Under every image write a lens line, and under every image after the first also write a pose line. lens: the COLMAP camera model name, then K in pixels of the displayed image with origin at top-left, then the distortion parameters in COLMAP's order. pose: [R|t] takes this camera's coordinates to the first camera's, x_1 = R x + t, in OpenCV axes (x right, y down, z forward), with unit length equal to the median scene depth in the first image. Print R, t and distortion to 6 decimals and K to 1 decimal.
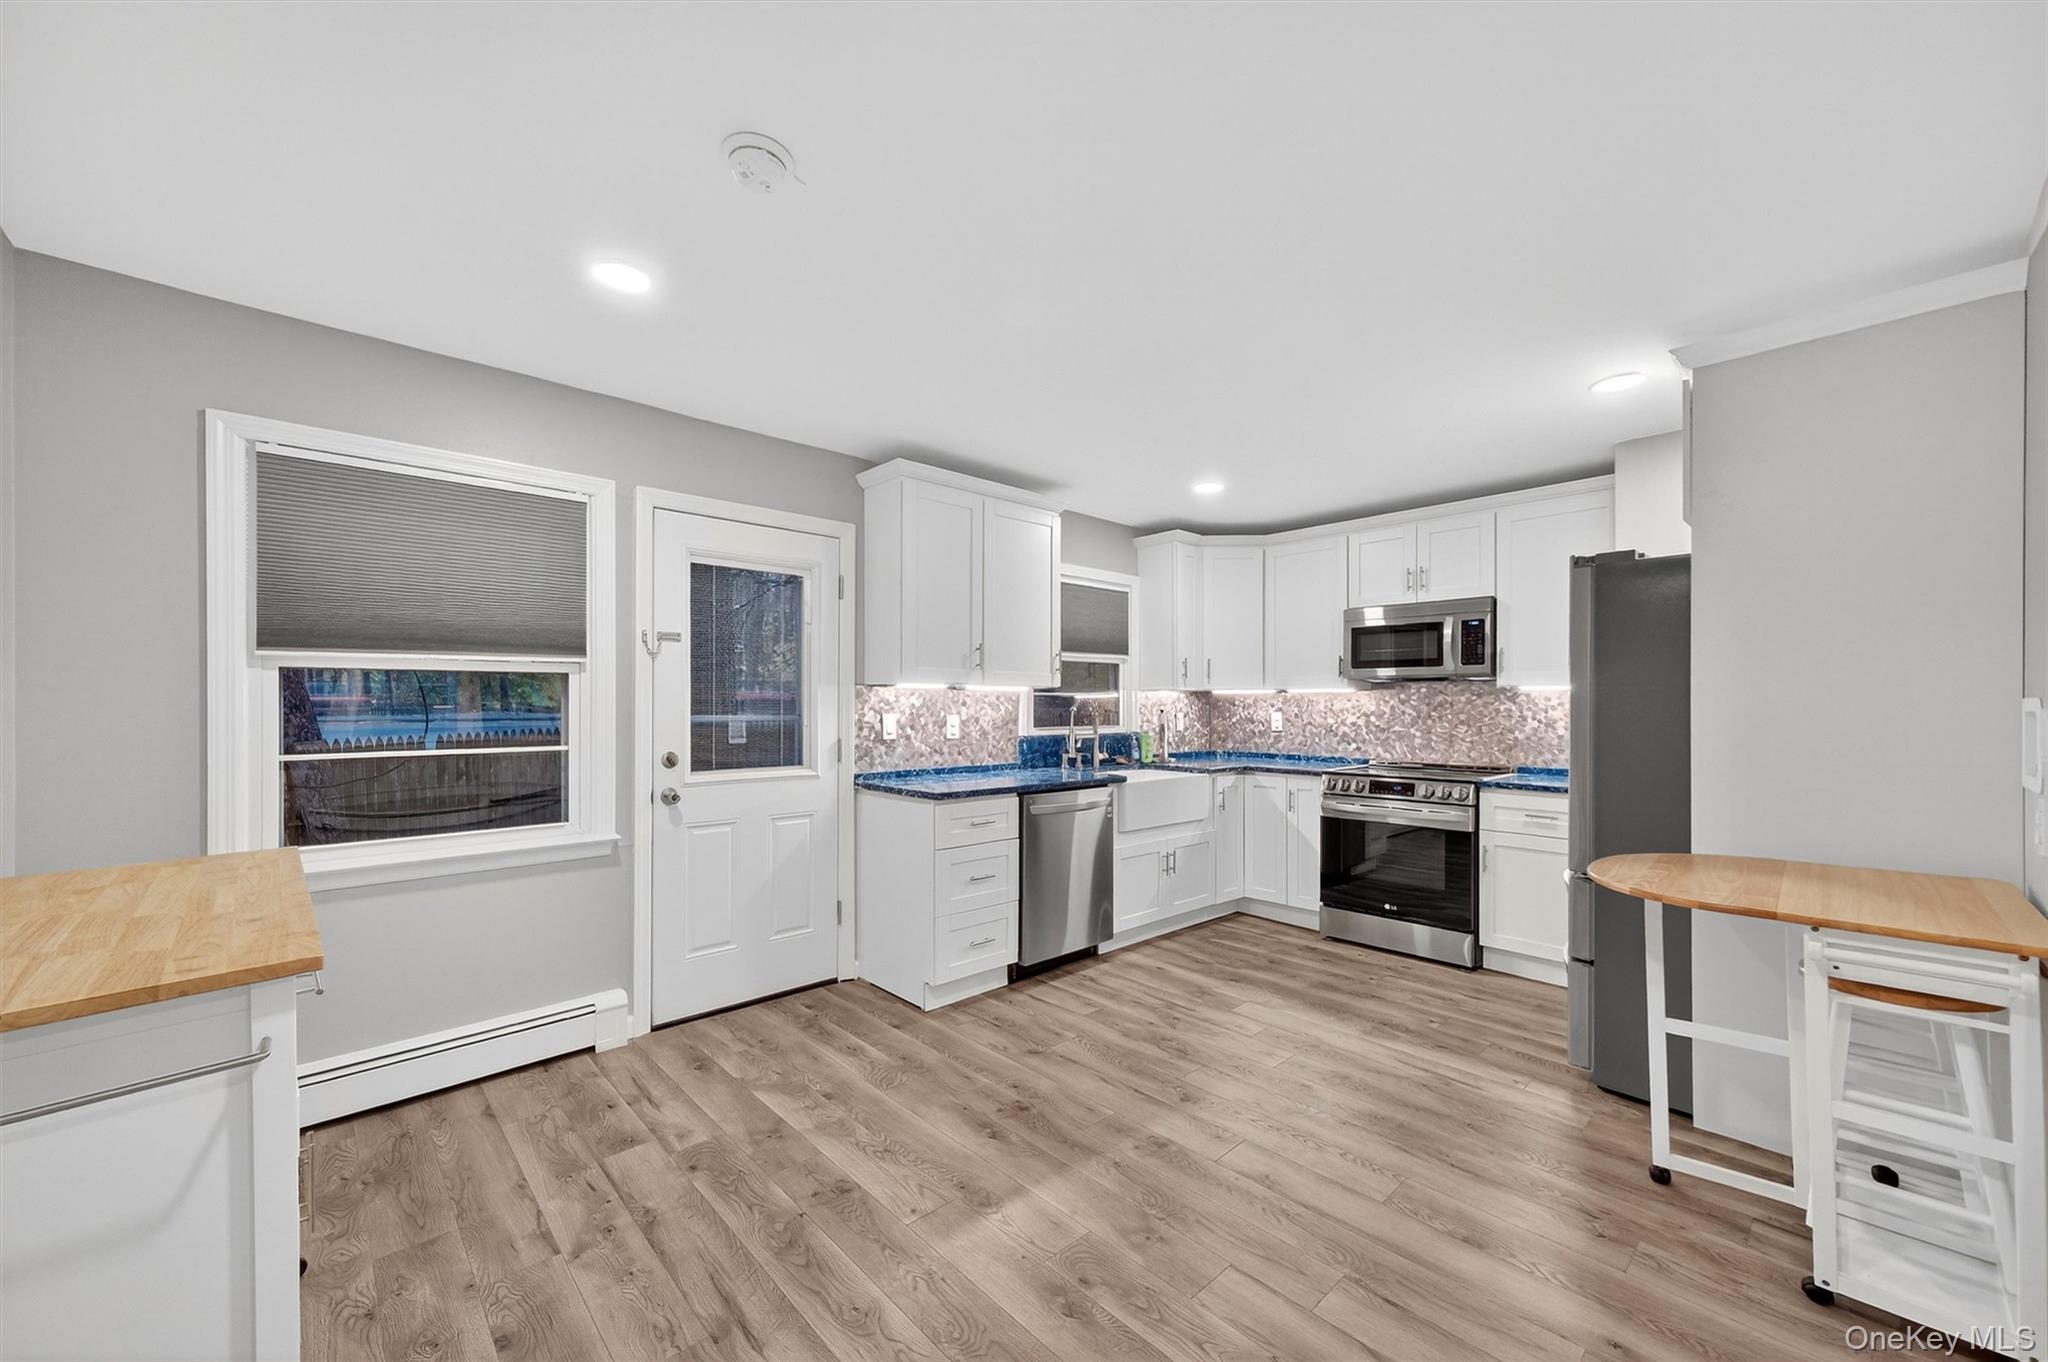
lens RADIAL K [[790.2, 0, 1024.8], [0, 790.2, 709.5], [0, 0, 1]] dist [0.000125, 0.000198]
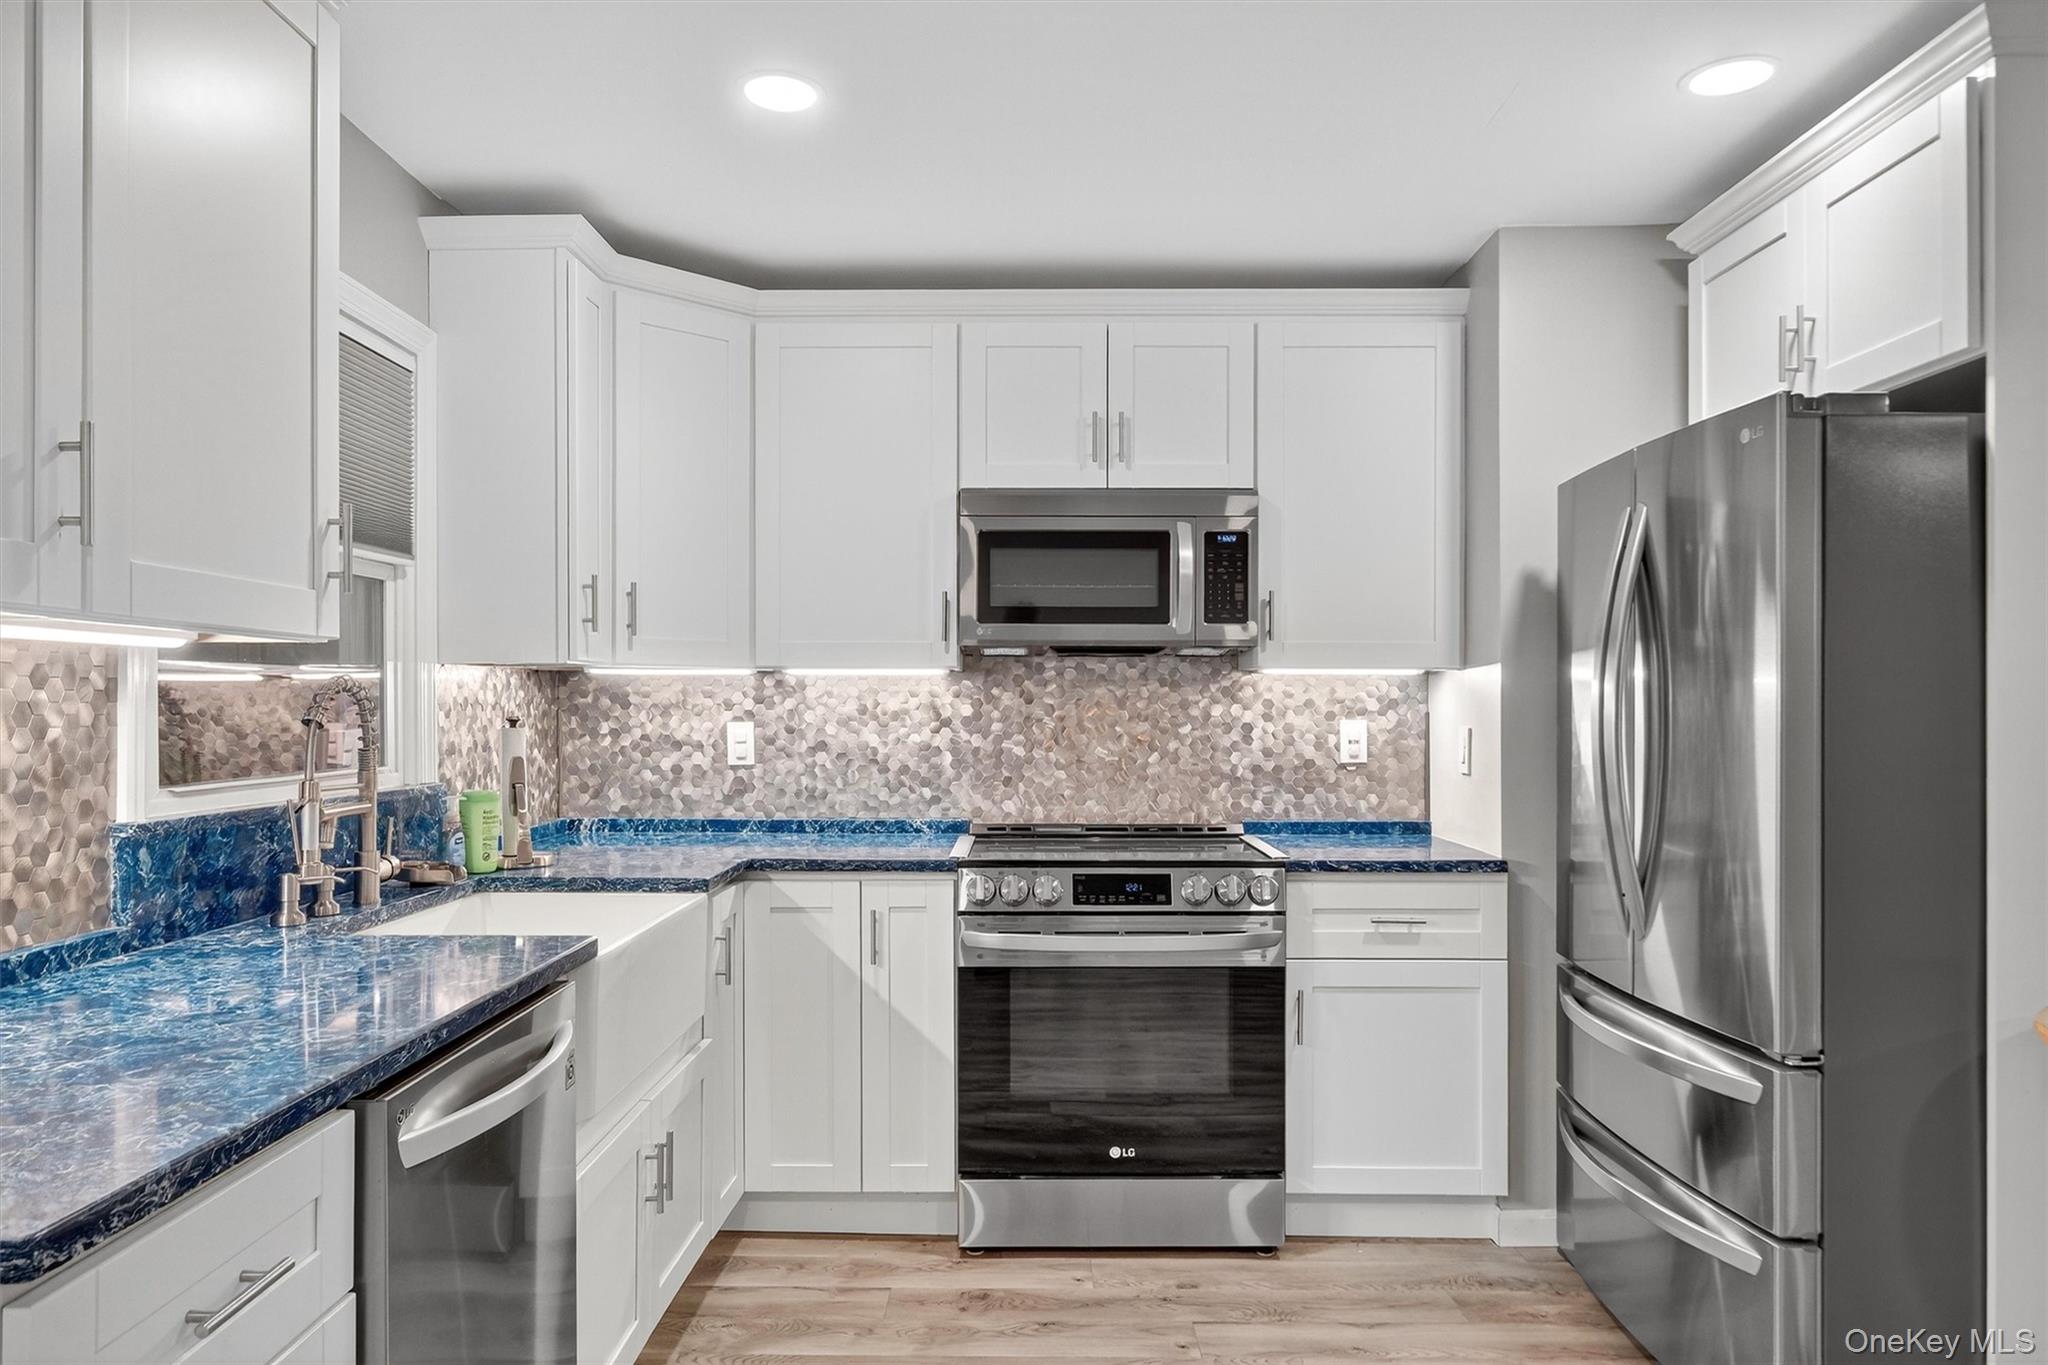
lens RADIAL K [[1357.8, 0, 1022.3], [0, 1357.8, 705.6], [0, 0, 1]] dist [-0.000063, 0.000277]
pose [[0.680693, -0.001740, 0.732567, -0.139246], [0.003578, 0.999993, -0.000950, -0.004556], [-0.732560, 0.003267, 0.680694, 0.500734]]
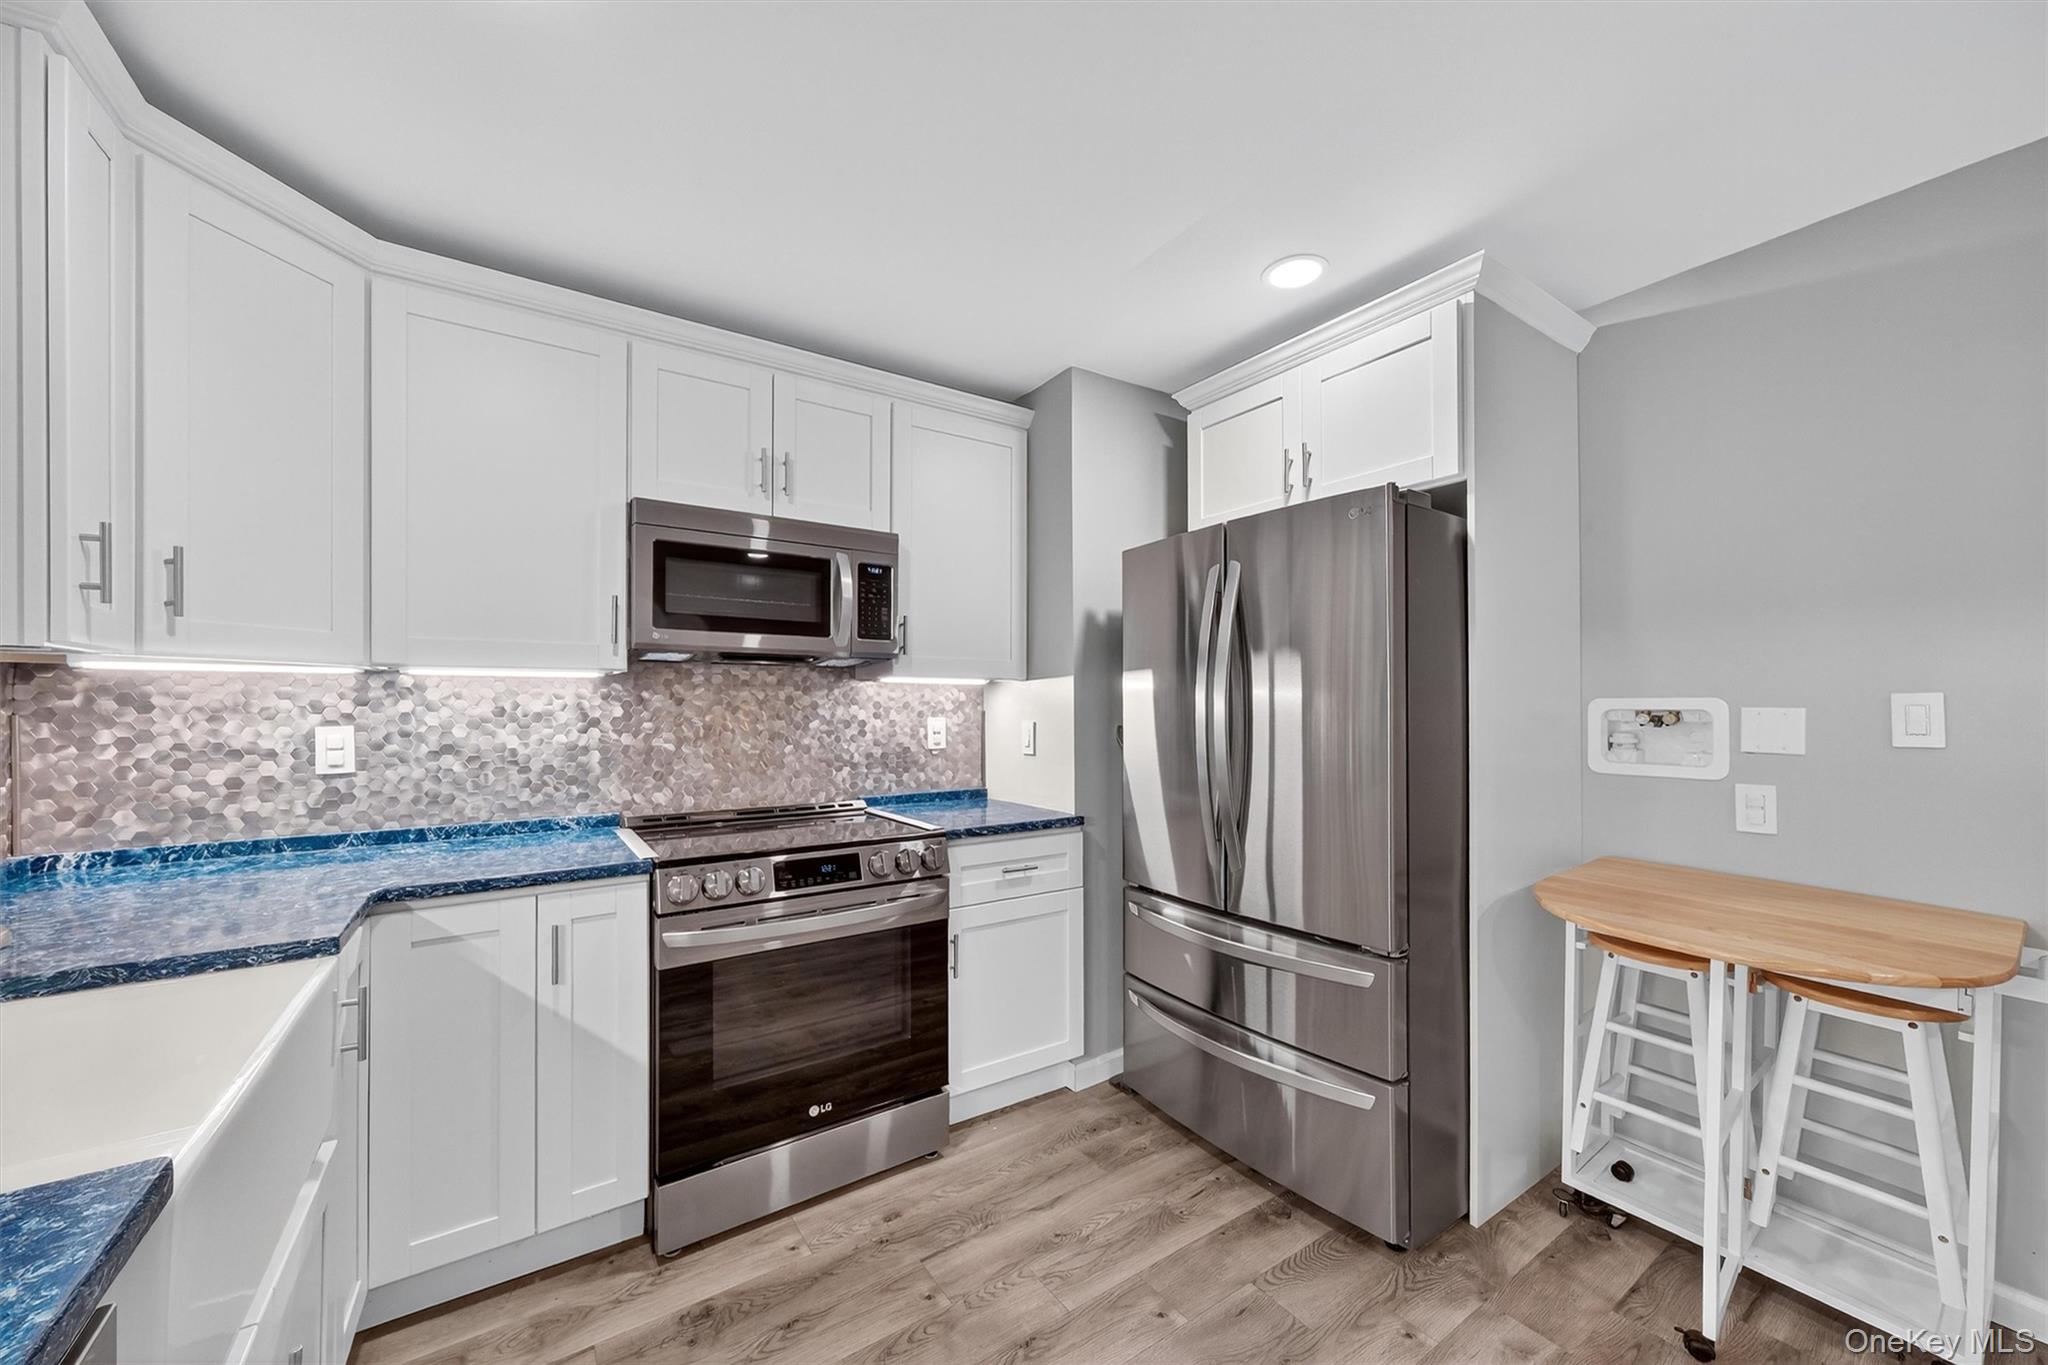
lens RADIAL K [[763.0, 0, 1022.7], [0, 763.0, 700.8], [0, 0, 1]] dist [0.000009, 0.003445]
pose [[0.146248, 0.005358, 0.989234, 0.002068], [0.006893, 0.999956, -0.006436, -0.004698], [-0.989224, 0.007760, 0.146204, 0.780066]]
